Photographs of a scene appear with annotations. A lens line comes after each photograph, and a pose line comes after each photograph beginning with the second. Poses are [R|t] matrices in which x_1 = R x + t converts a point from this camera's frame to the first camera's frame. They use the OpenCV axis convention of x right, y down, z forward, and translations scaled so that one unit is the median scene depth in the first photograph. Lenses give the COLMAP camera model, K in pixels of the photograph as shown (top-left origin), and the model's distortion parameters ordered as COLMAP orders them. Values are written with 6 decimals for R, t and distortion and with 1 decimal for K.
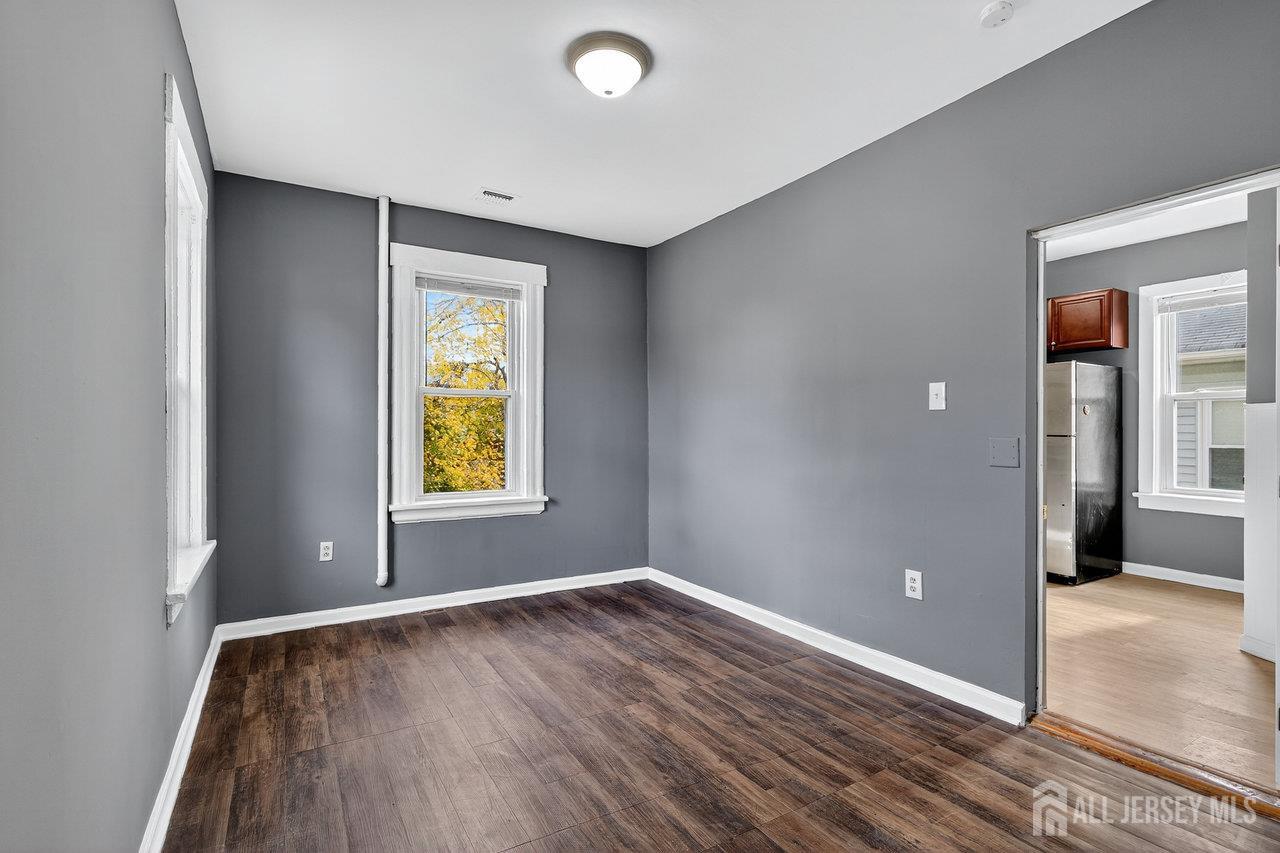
lens RADIAL K [[606.1, 0, 642.7], [0, 606.1, 428.9], [0, 0, 1]] dist [0.001802, 0.001429]
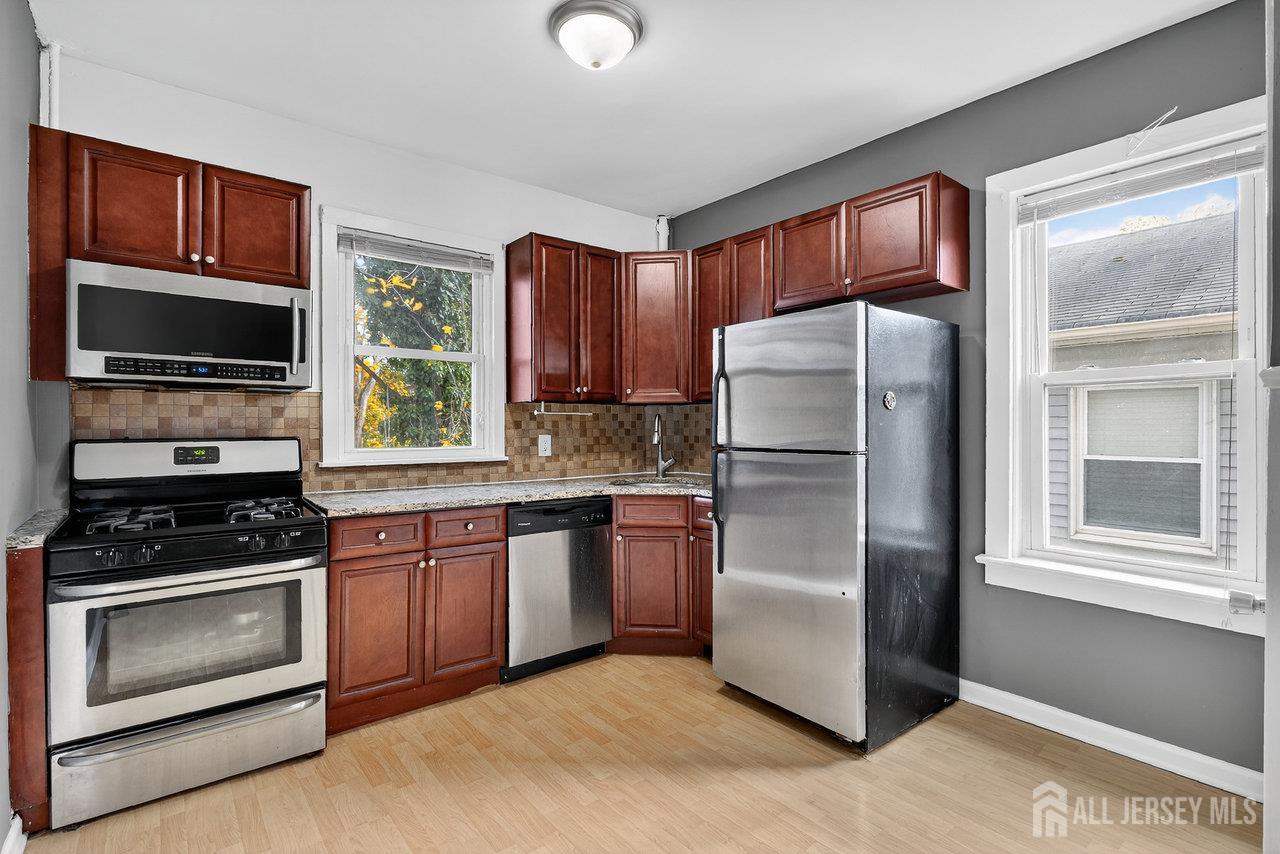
lens RADIAL K [[606.1, 0, 647.2], [0, 606.1, 429.2], [0, 0, 1]] dist [0.001802, 0.001429]
pose [[0.990533, 0.002290, 0.137259, 0.440712], [-0.001833, 0.999992, -0.003453, -0.005740], [-0.137266, 0.003168, 0.990529, 0.502222]]
